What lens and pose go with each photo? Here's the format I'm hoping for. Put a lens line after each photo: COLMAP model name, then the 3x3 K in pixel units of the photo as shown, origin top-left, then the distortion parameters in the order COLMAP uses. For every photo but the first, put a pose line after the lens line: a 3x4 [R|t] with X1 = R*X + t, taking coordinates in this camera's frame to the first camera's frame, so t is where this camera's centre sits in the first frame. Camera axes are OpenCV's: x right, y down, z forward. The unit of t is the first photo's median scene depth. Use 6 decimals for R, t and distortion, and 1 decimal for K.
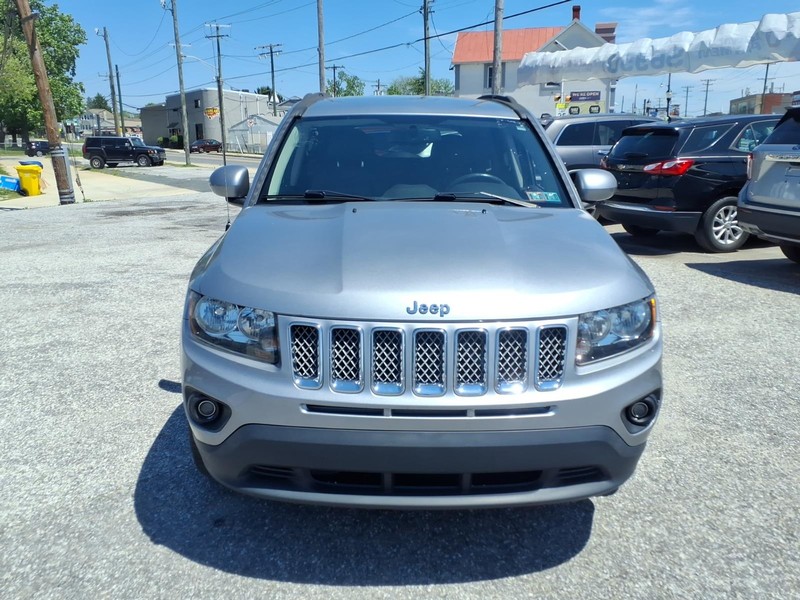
lens RADIAL K [[696.2, 0, 413.3], [0, 696.2, 306.7], [0, 0, 1]] dist [0.021213, -0.001349]
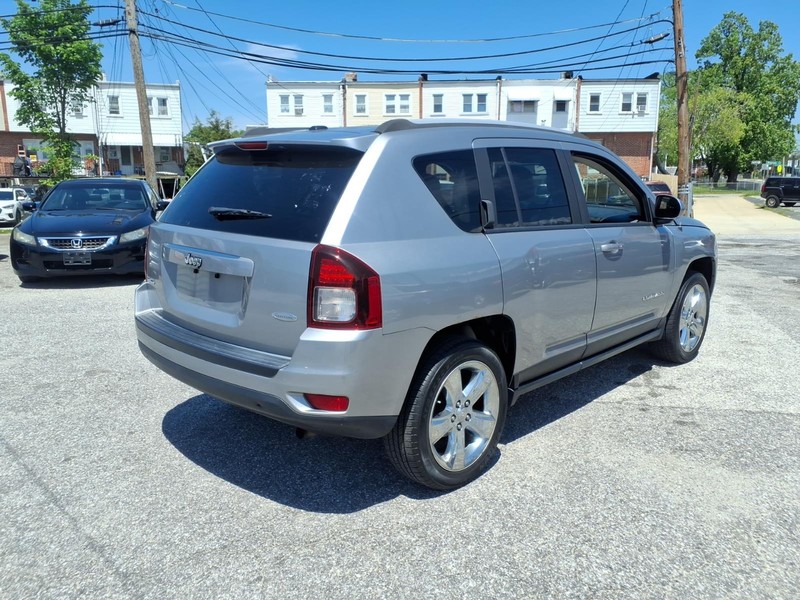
lens RADIAL K [[639.0, 0, 399.2], [0, 639.0, 312.0], [0, 0, 1]] dist [0.035211, -0.030545]
pose [[0.567155, 0.169221, -0.806040, 0.286290], [-0.194460, 0.978509, 0.068600, -0.018983], [0.800325, 0.117836, 0.587872, 0.073809]]
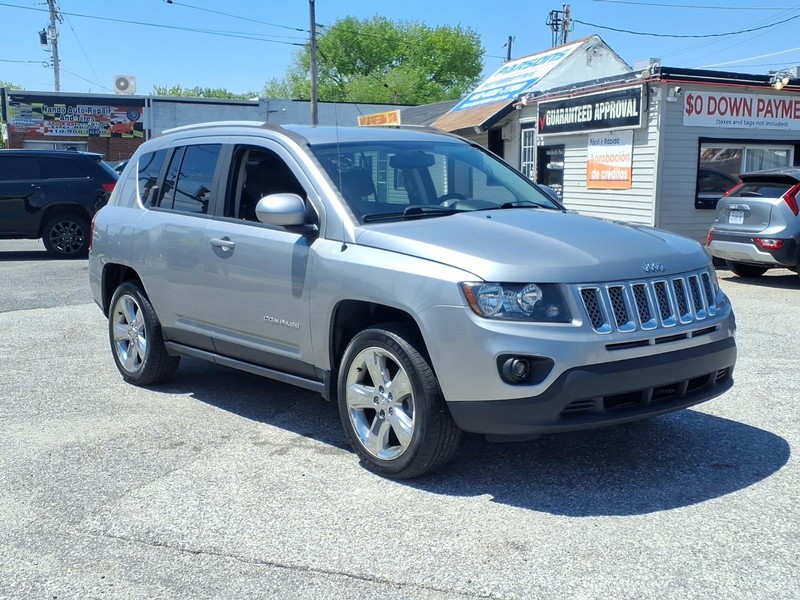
lens RADIAL K [[996.2, 0, 403.8], [0, 996.2, 305.1], [0, 0, 1]] dist [0.044056, 0.000000]
pose [[-0.888331, 0.061261, -0.455098, 0.207466], [-0.107603, 0.935699, 0.335991, -0.228103], [0.446418, 0.347441, -0.824619, 0.948122]]
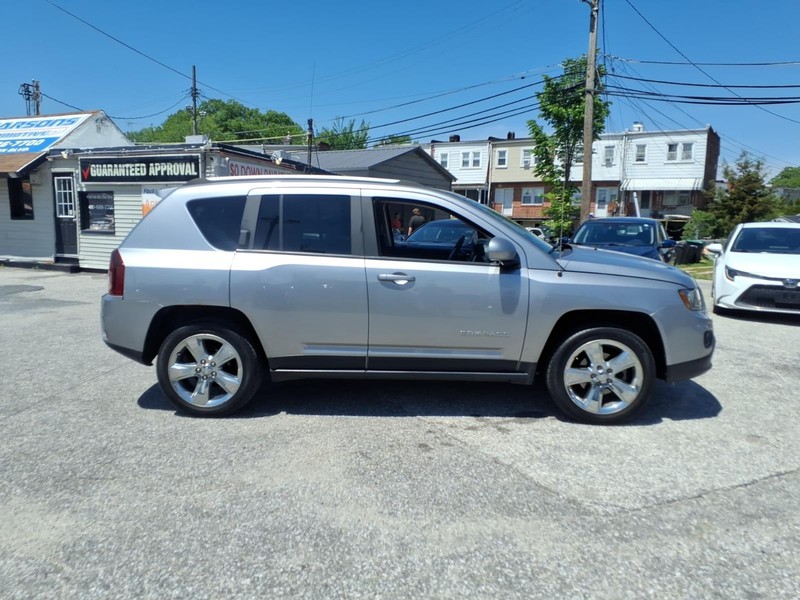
lens RADIAL K [[639.0, 0, 400.5], [0, 639.0, 298.6], [0, 0, 1]] dist [0.035211, -0.030545]
pose [[-0.238872, 0.120647, -0.963527, 0.475211], [-0.244748, 0.952737, 0.179972, -0.124408], [0.939701, 0.278811, -0.198055, 0.507112]]
